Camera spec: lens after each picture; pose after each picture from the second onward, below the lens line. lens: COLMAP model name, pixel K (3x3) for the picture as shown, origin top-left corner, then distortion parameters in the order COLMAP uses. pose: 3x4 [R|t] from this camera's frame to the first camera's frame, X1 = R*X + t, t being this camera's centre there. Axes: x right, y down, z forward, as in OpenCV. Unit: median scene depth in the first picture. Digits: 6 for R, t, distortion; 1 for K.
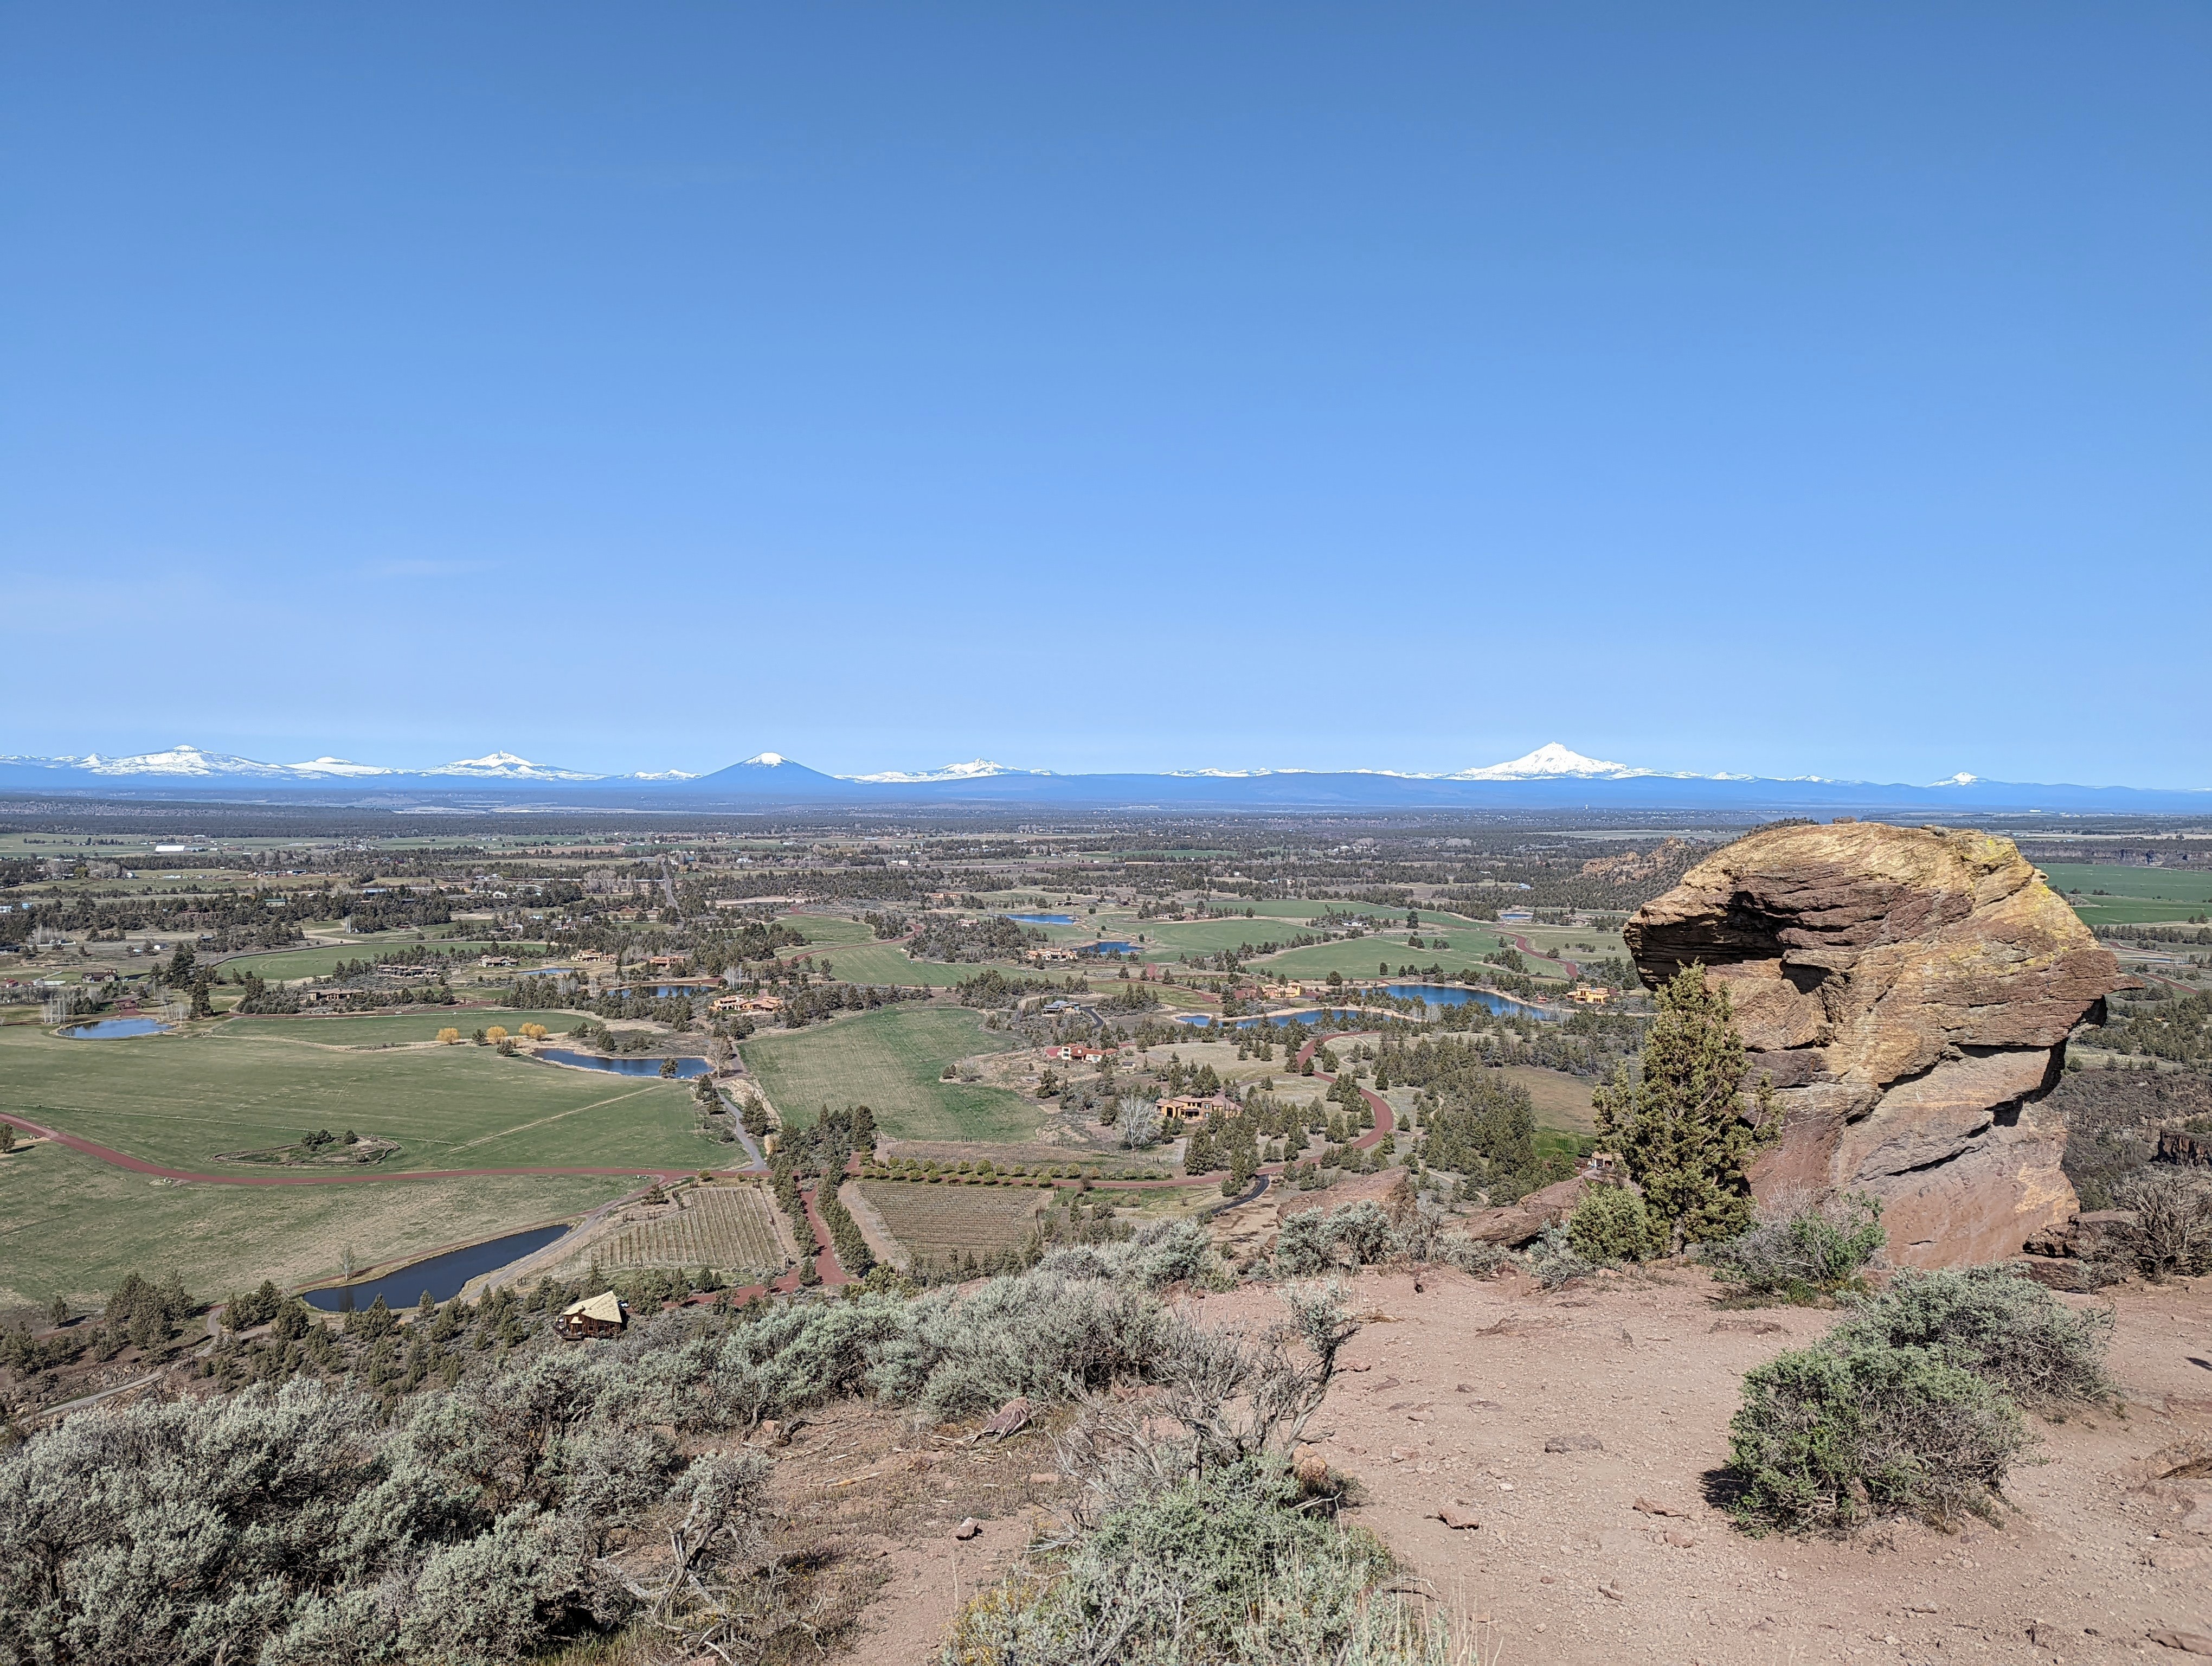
lens RADIAL K [[1550.5, 0, 1104.4], [0, 1550.5, 798.4], [0, 0, 1]] dist [0.084889, -0.078870]
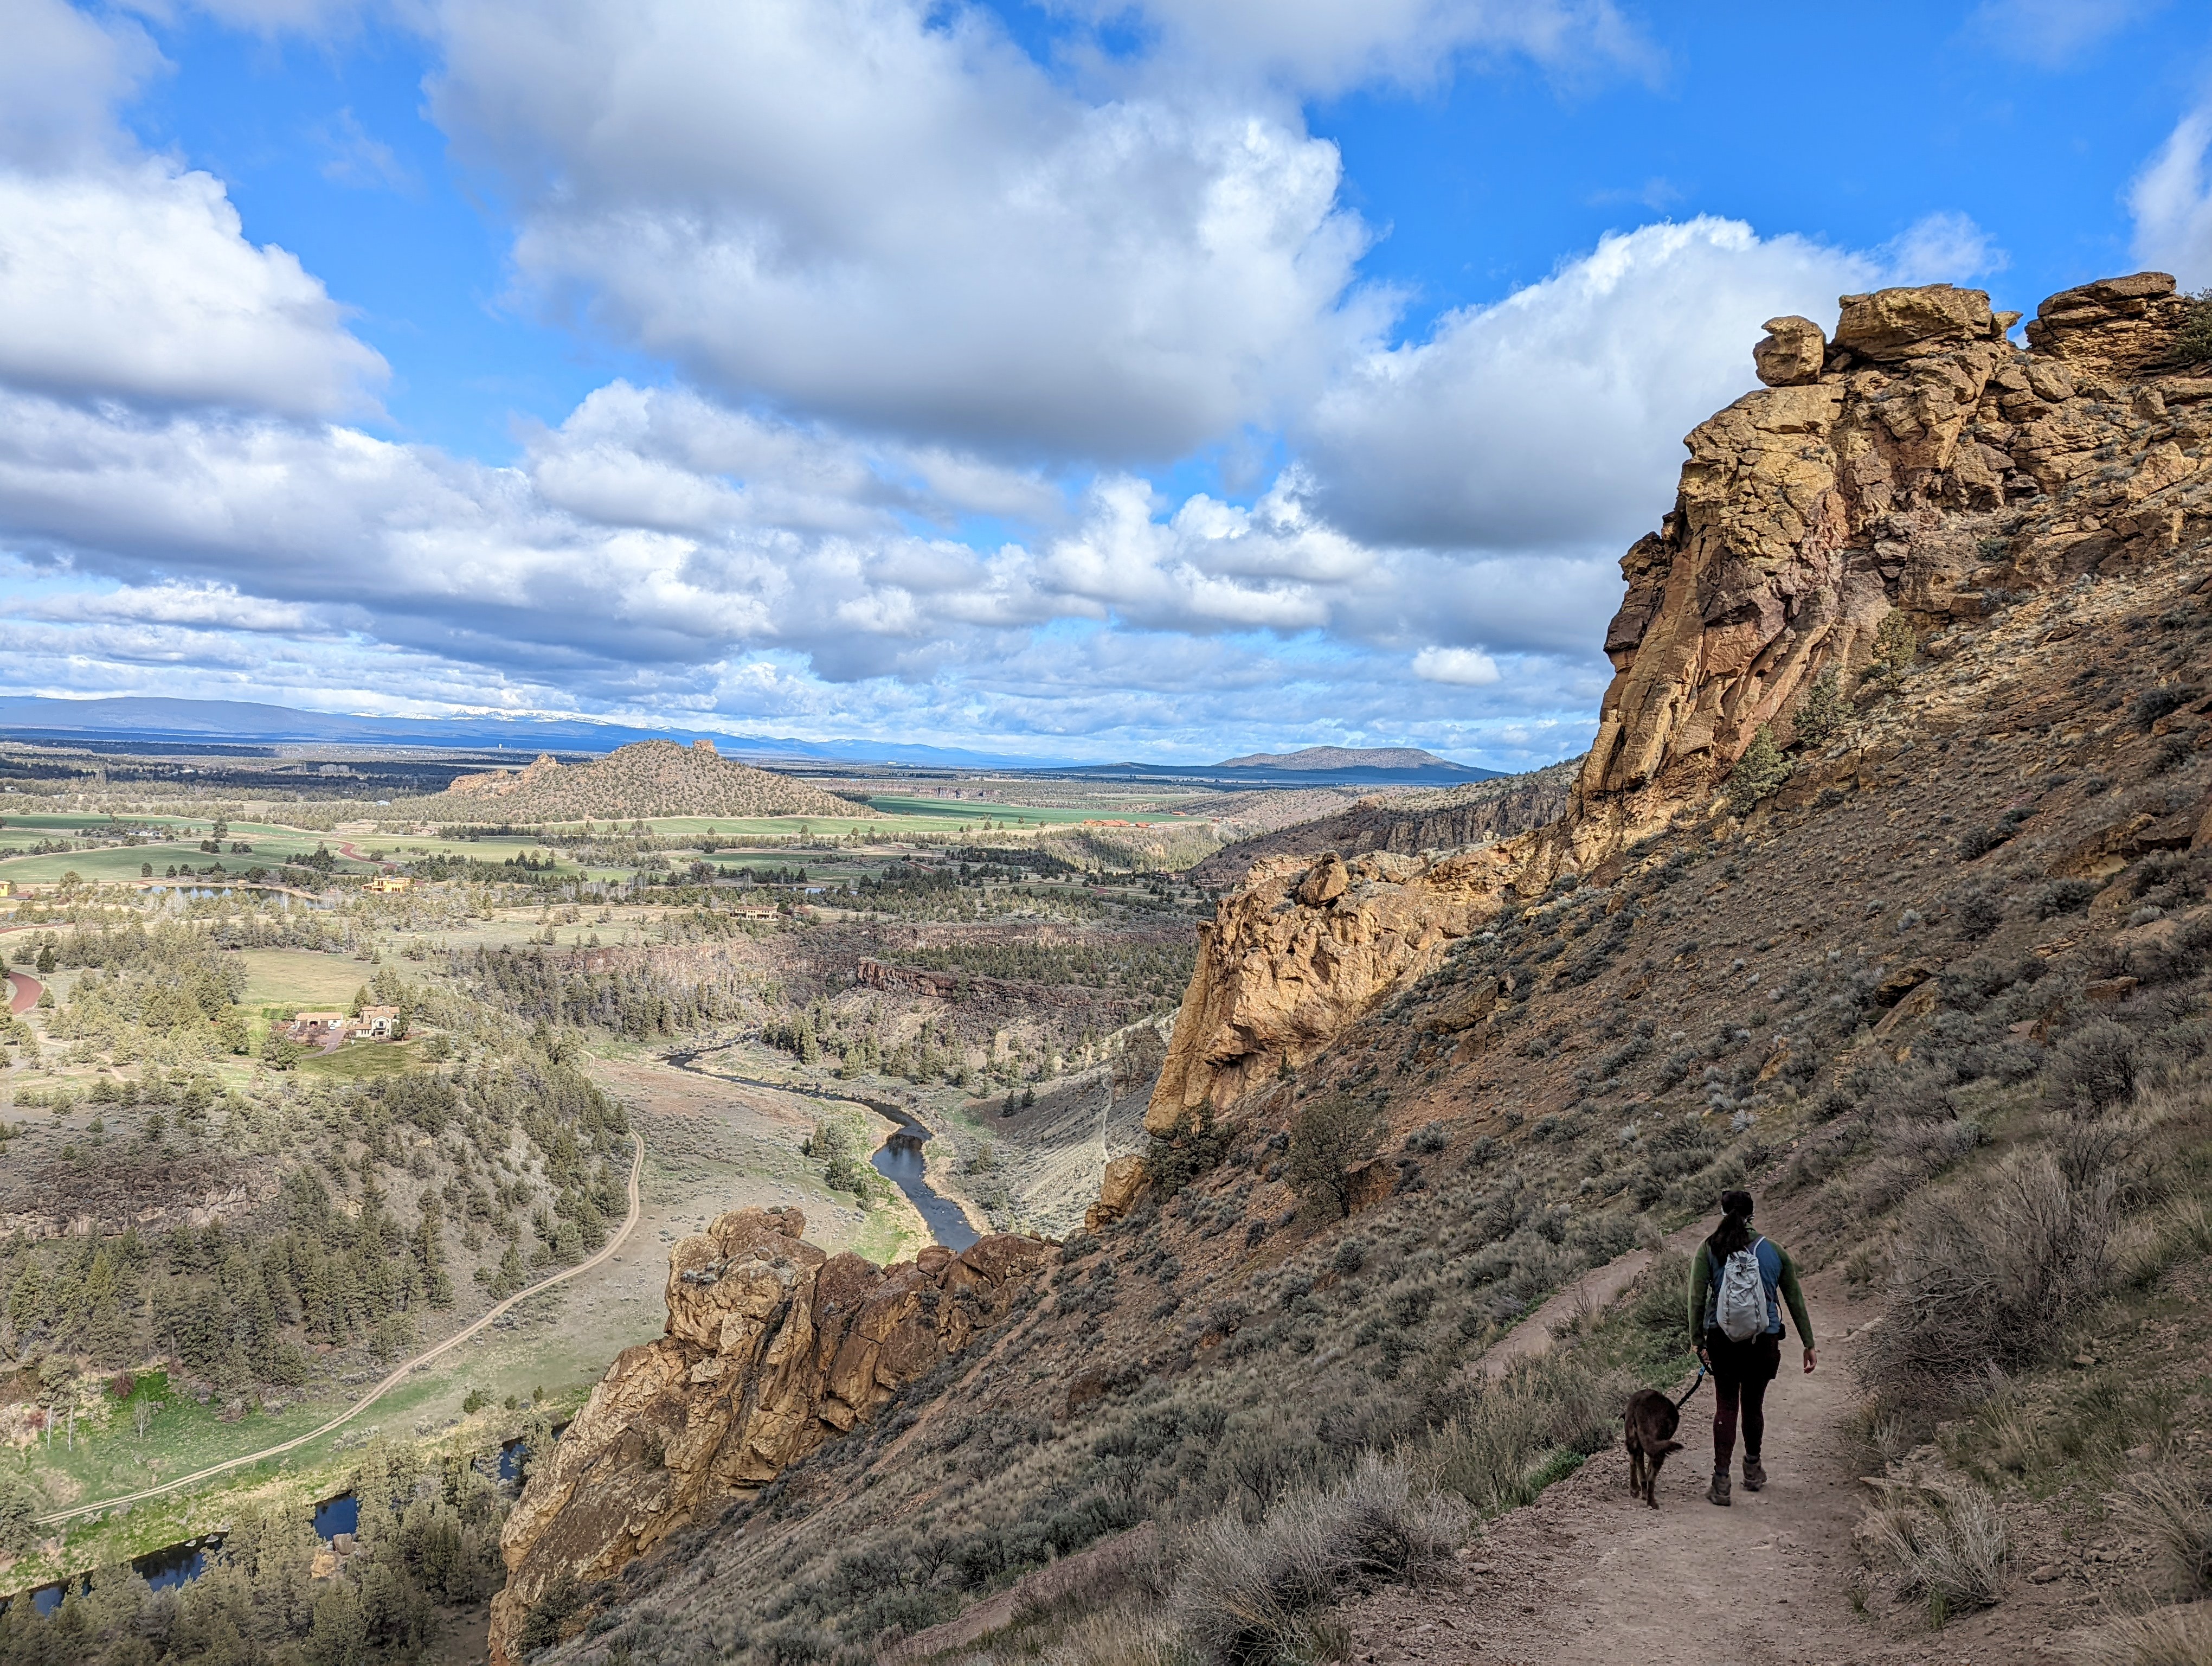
lens RADIAL K [[1550.5, 0, 1081.0], [0, 1550.5, 844.8], [0, 0, 1]] dist [0.084889, -0.078870]
pose [[0.796175, -0.007948, 0.605014, 0.104927], [-0.030920, 0.998073, 0.053801, 0.055783], [-0.604275, -0.061543, 0.794395, 0.005345]]
